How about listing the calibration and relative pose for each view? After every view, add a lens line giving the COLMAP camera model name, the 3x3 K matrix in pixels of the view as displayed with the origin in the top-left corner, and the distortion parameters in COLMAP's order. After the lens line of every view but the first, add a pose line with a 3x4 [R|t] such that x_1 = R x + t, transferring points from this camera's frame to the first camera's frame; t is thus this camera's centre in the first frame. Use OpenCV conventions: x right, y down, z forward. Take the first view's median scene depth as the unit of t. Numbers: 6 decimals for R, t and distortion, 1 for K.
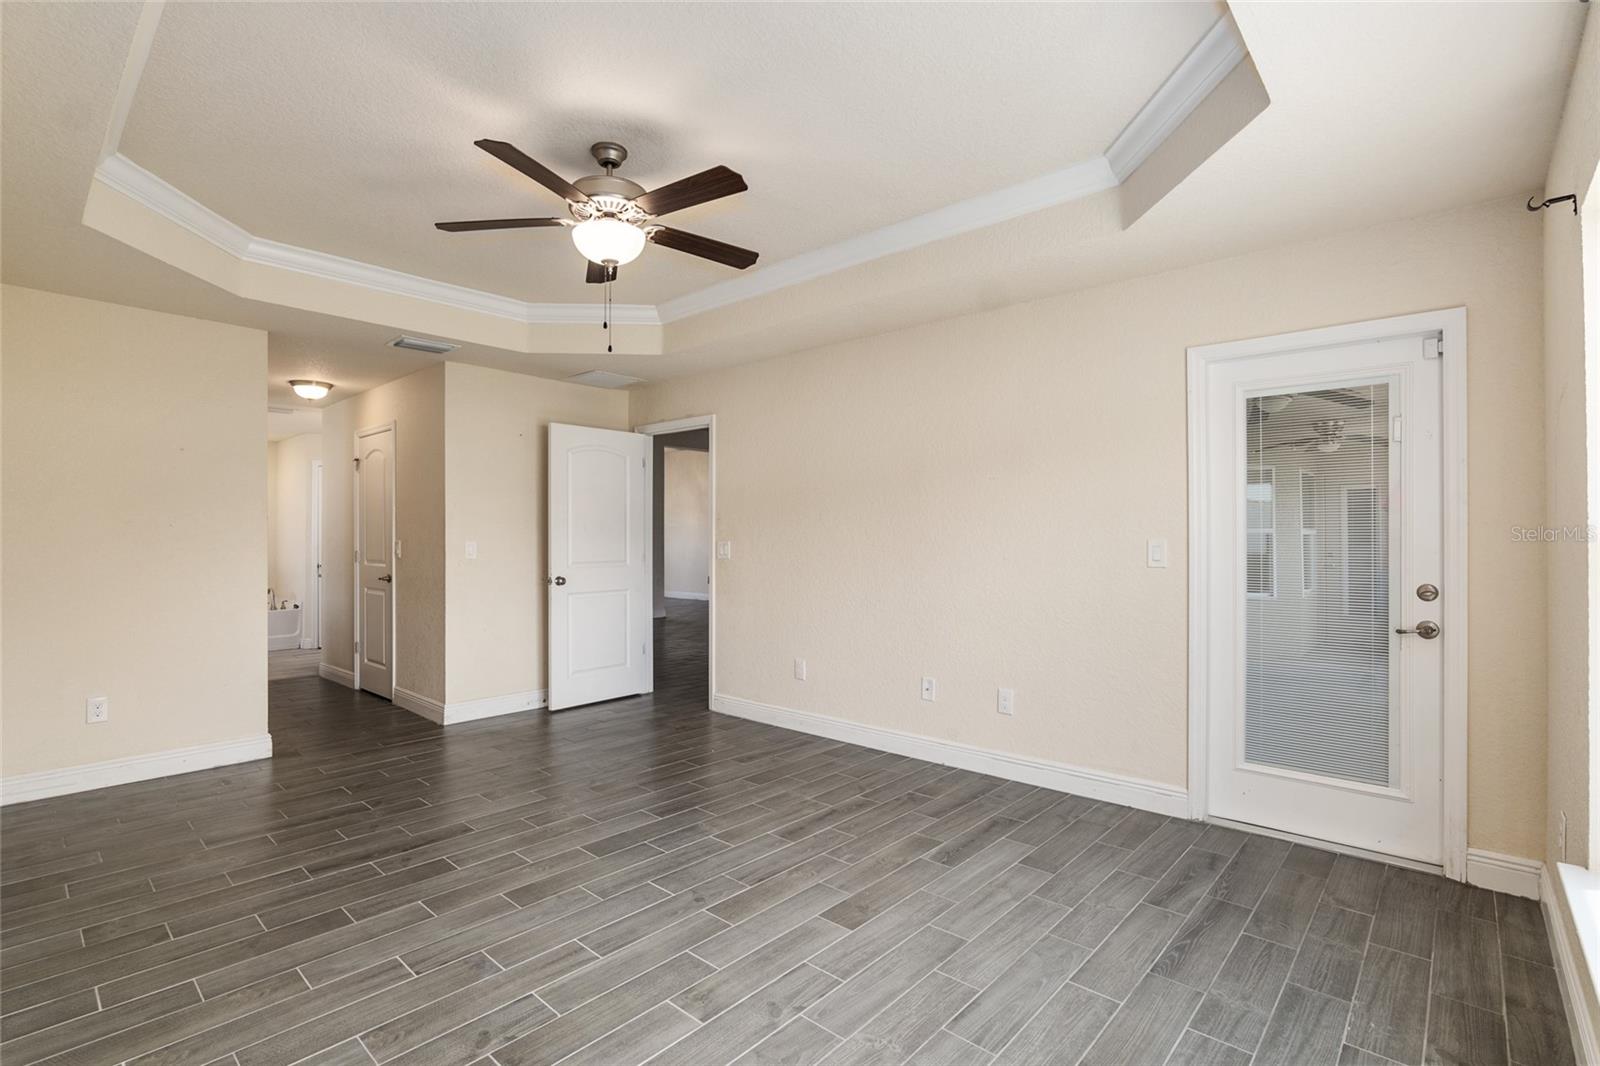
lens RADIAL K [[744.3, 0, 800.0], [0, 744.3, 533.0], [0, 0, 1]] dist [-0.012540, 0.000465]
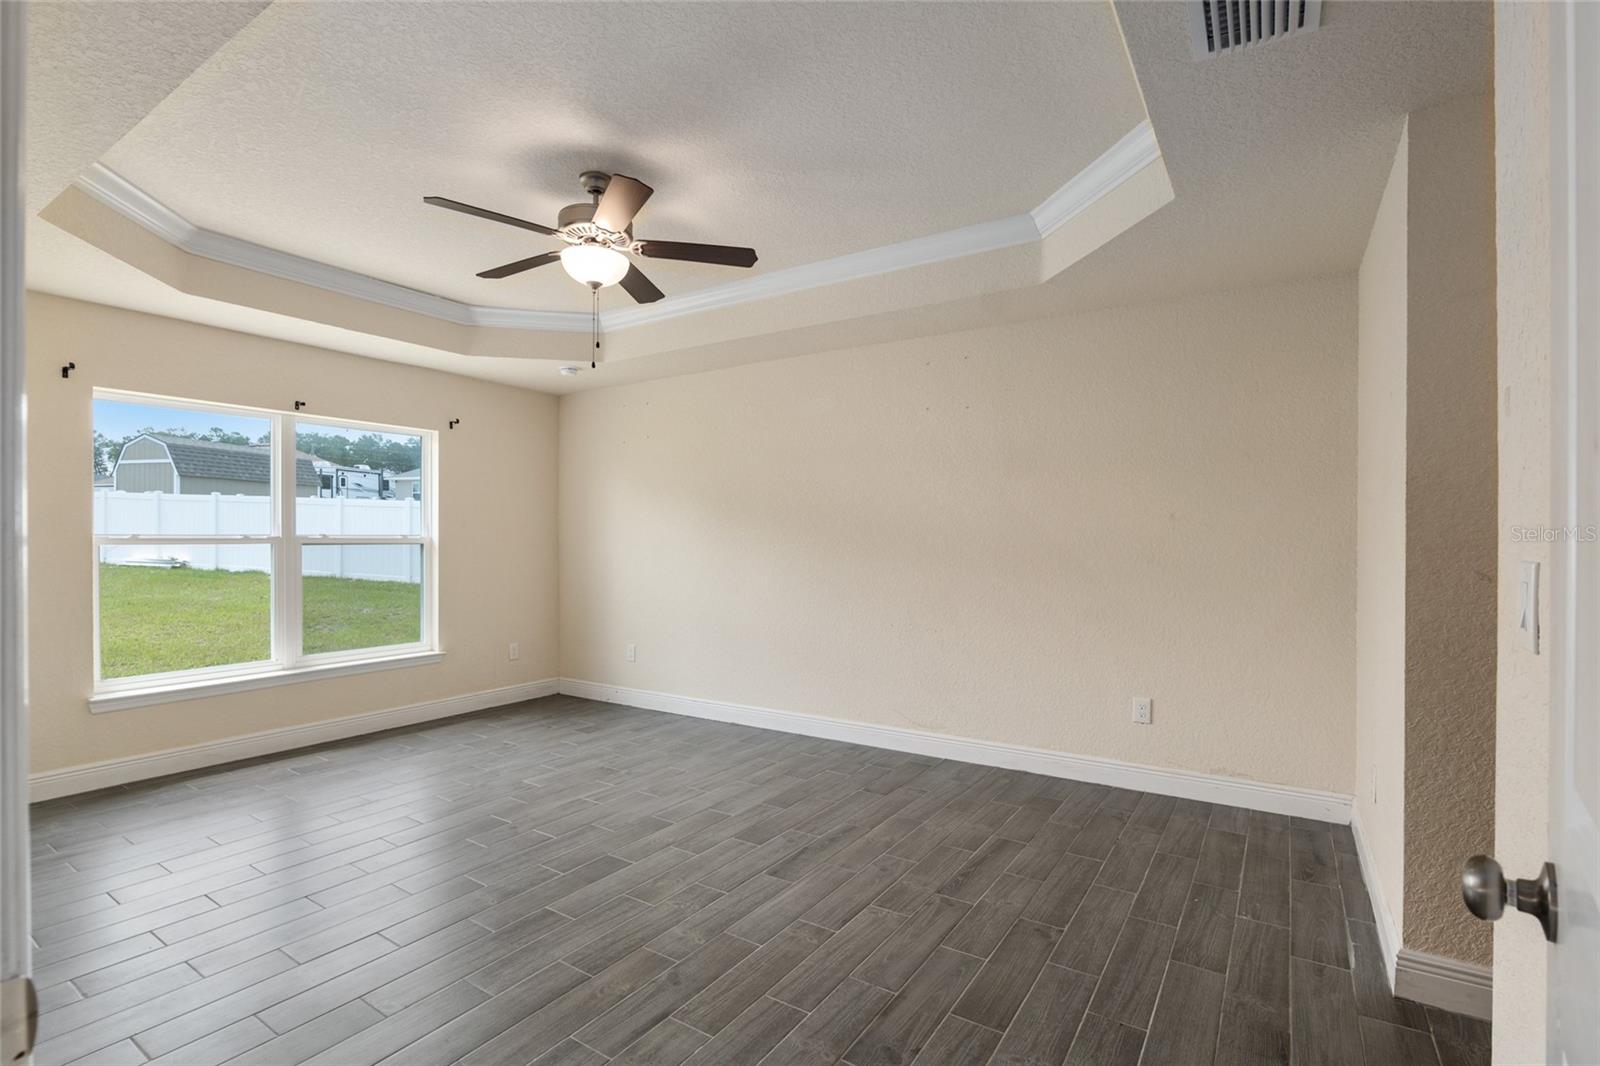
lens RADIAL K [[753.0, 0, 796.7], [0, 753.0, 529.8], [0, 0, 1]] dist [-0.014120, 0.000970]
pose [[-0.989335, 0.001708, -0.145645, -0.386426], [0.004538, 0.999807, -0.019103, 0.010990], [0.145584, -0.019560, -0.989152, 2.111415]]
